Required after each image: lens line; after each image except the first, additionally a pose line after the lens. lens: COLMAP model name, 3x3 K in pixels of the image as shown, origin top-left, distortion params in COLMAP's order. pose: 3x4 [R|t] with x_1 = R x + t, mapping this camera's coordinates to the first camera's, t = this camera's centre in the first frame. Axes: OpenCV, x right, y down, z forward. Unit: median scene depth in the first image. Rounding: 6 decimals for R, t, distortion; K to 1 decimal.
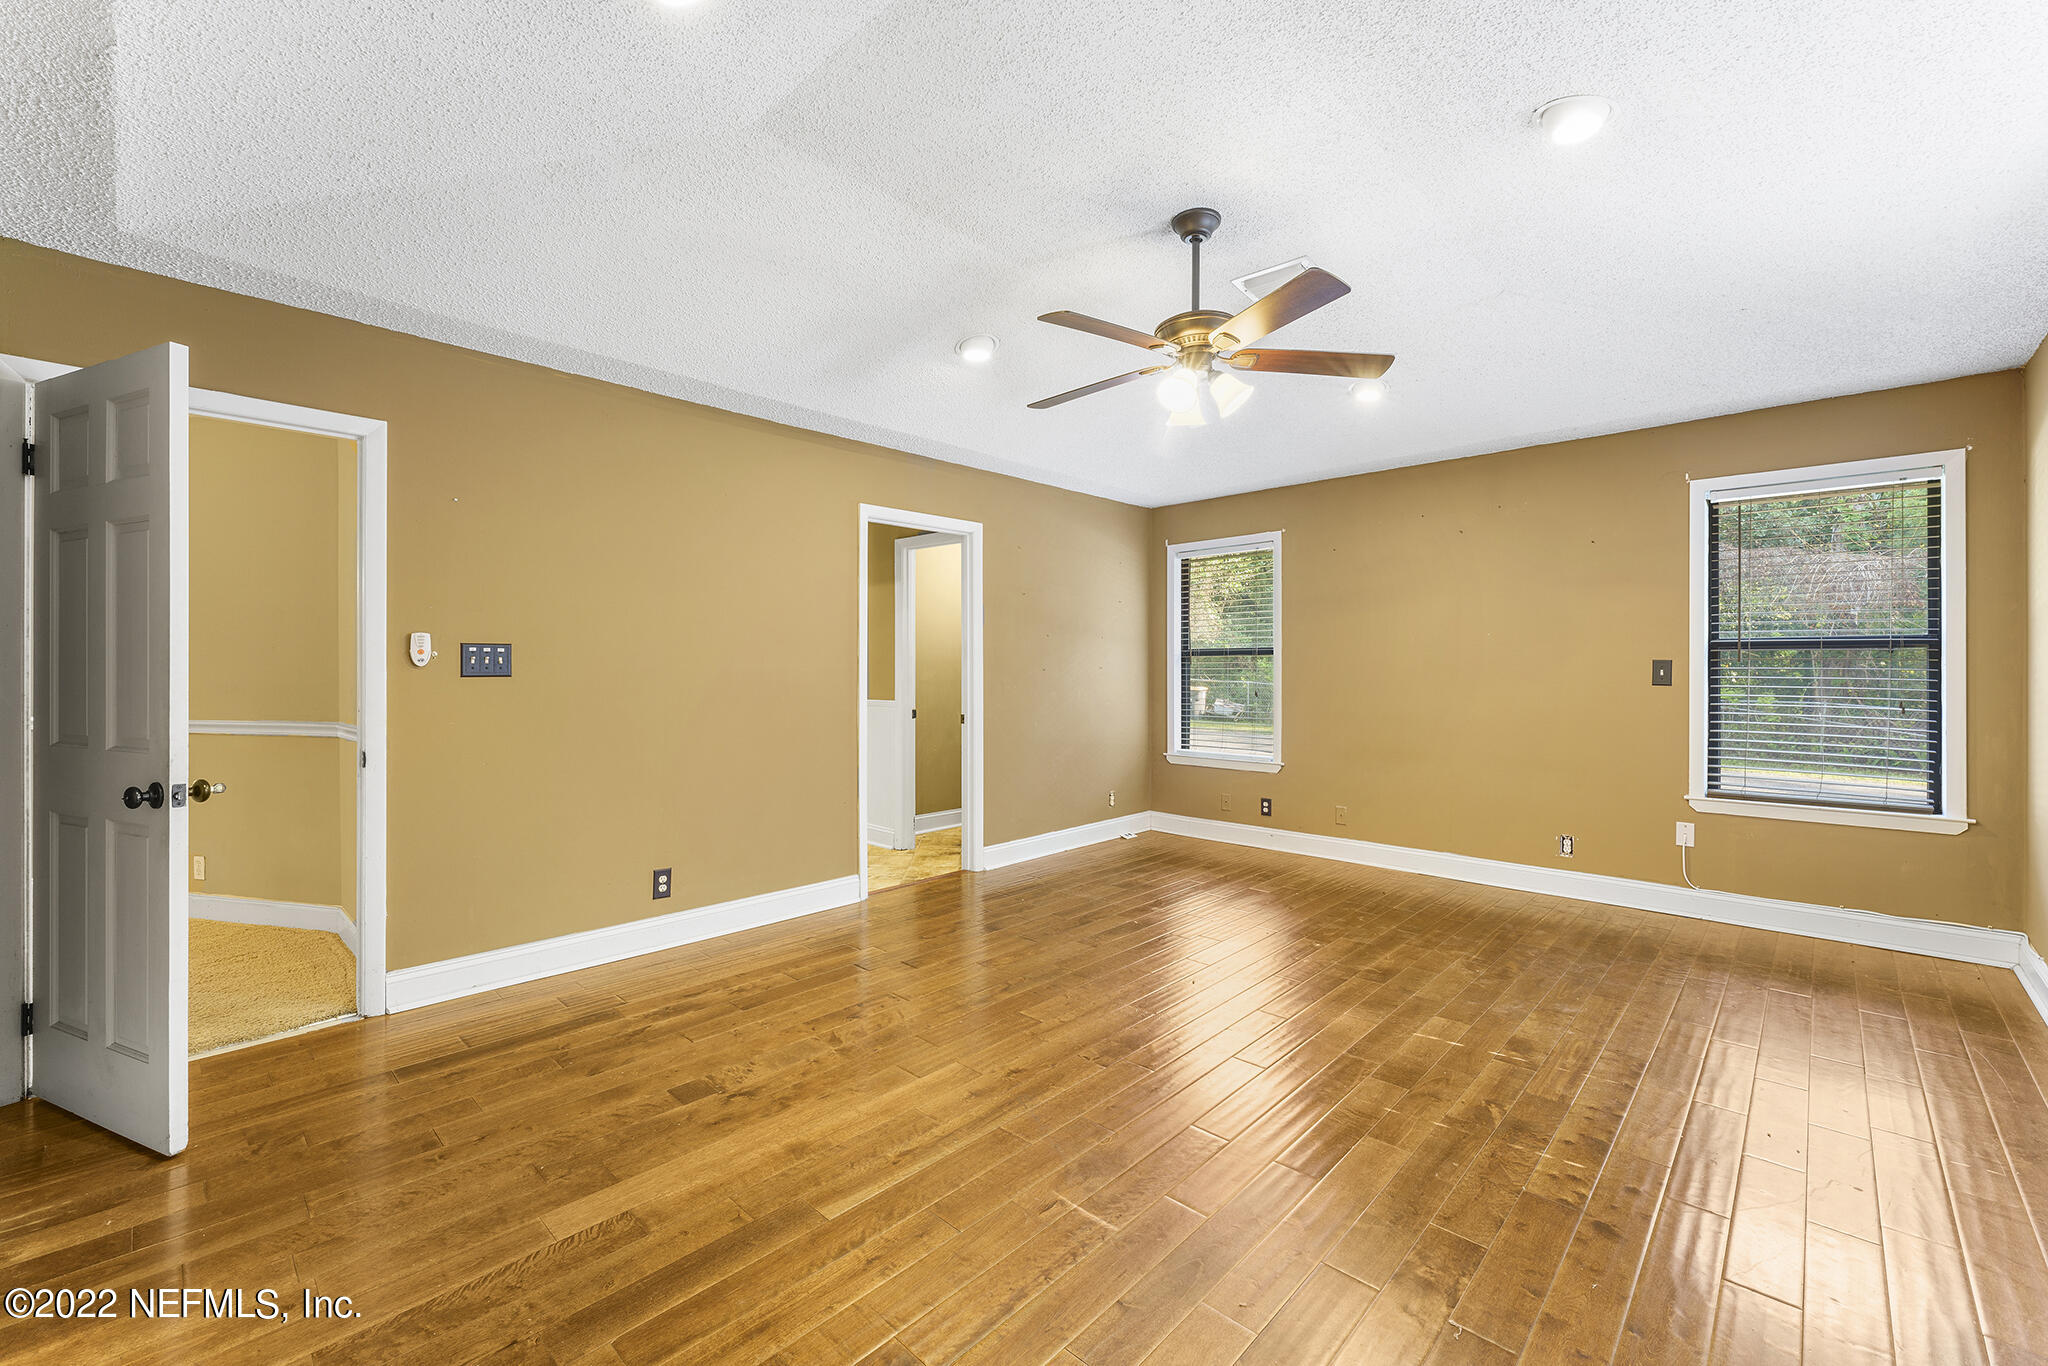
lens RADIAL K [[826.0, 0, 1014.3], [0, 826.0, 665.0], [0, 0, 1]] dist [-0.000927, 0.000535]
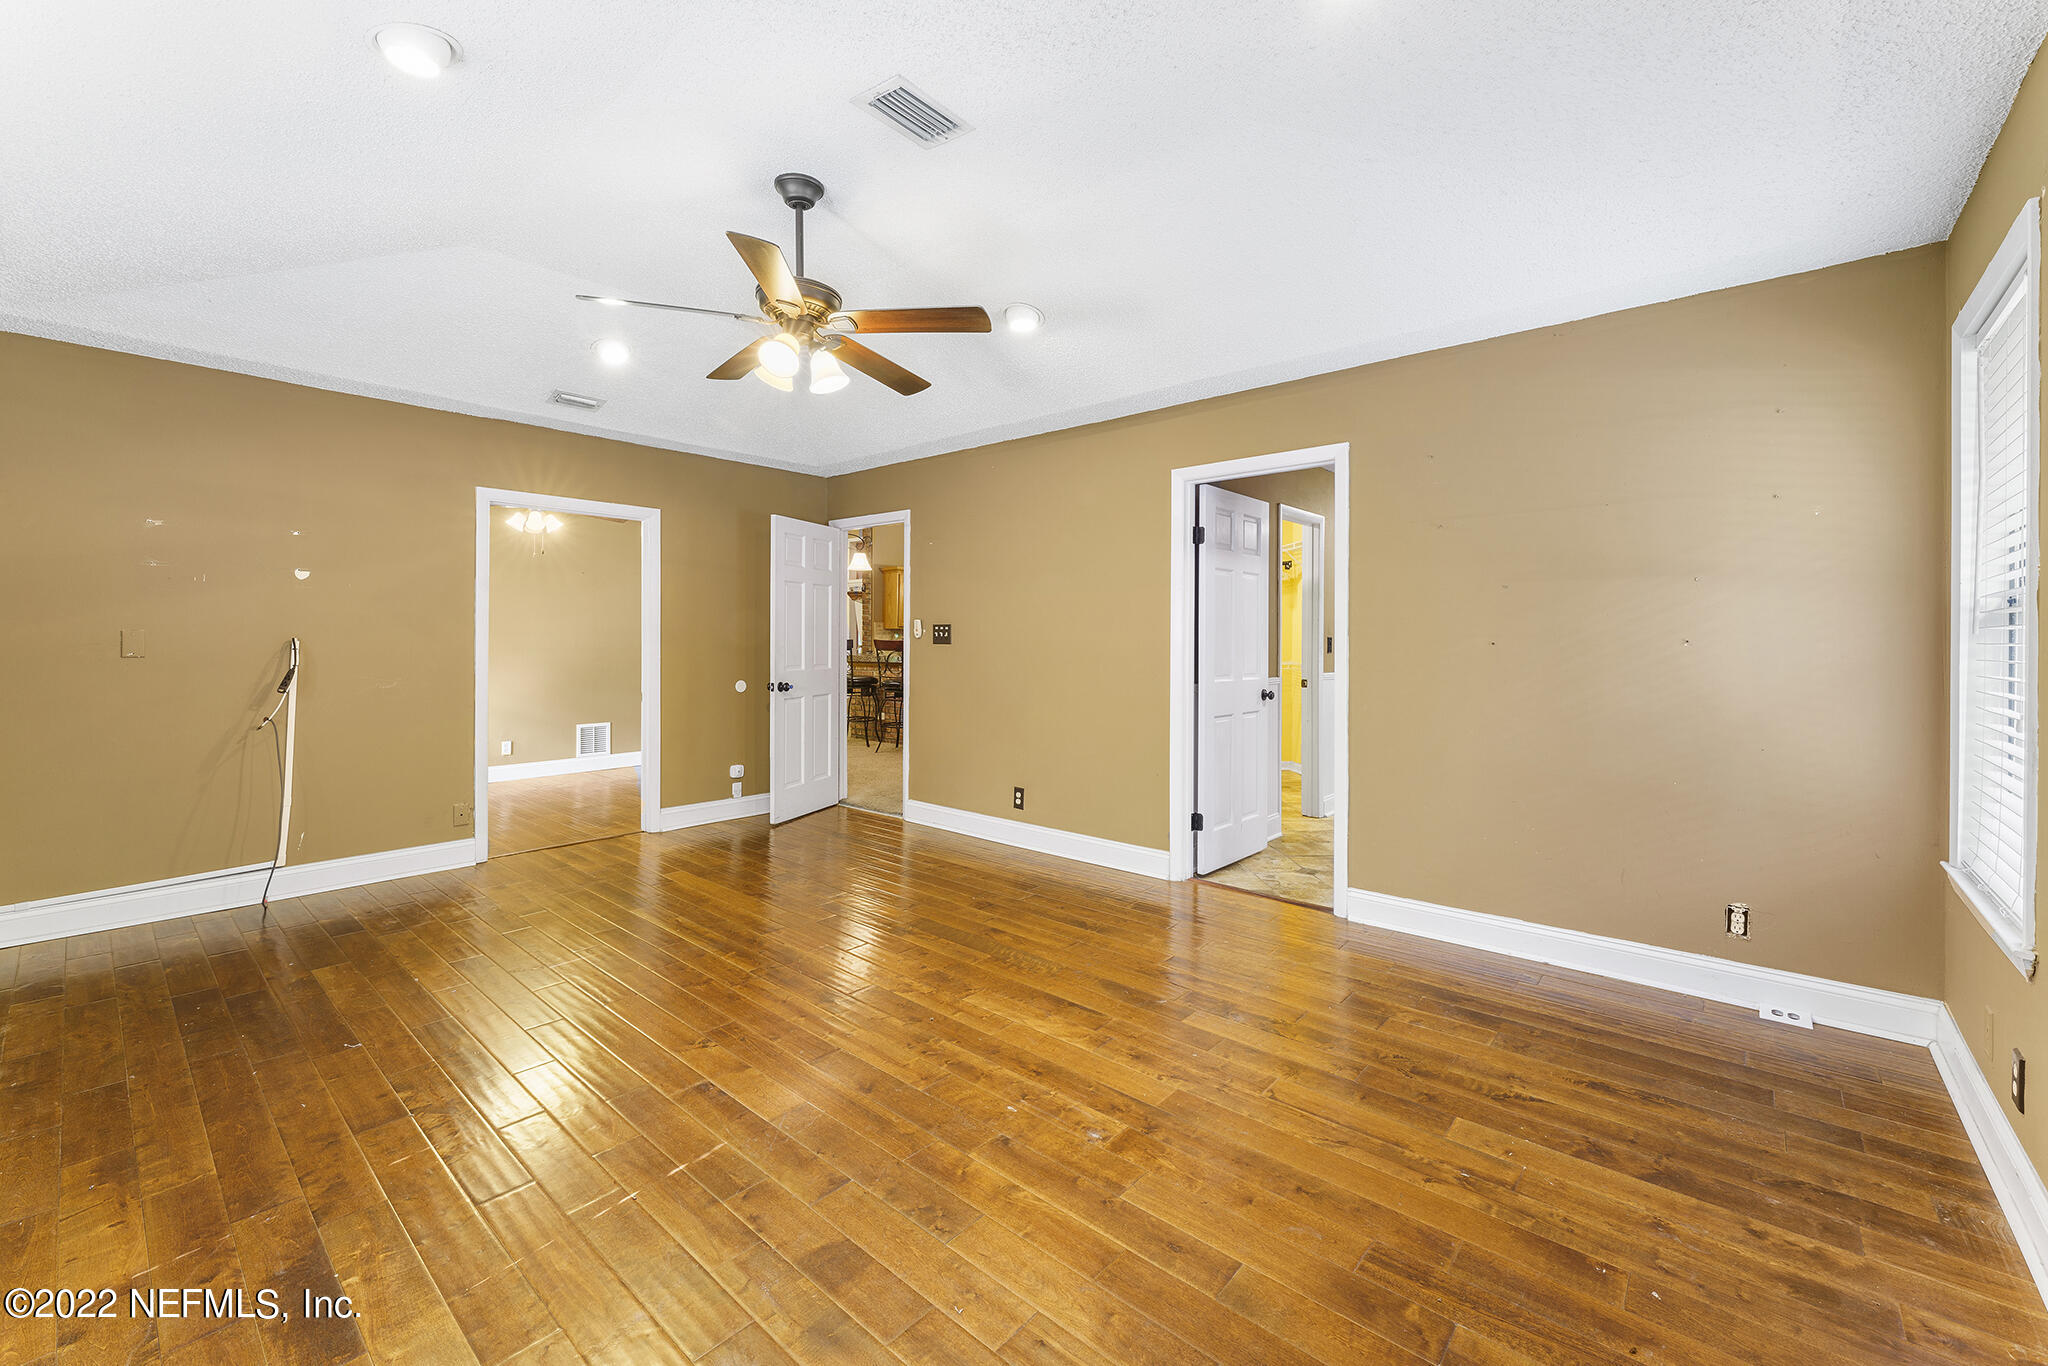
lens RADIAL K [[838.4, 0, 1020.2], [0, 838.4, 637.6], [0, 0, 1]] dist [0.000544, 0.000146]
pose [[0.050868, 0.001672, -0.998704, 1.113873], [0.001030, 0.999998, 0.001726, -0.001730], [0.998705, -0.001117, 0.050866, 1.094518]]
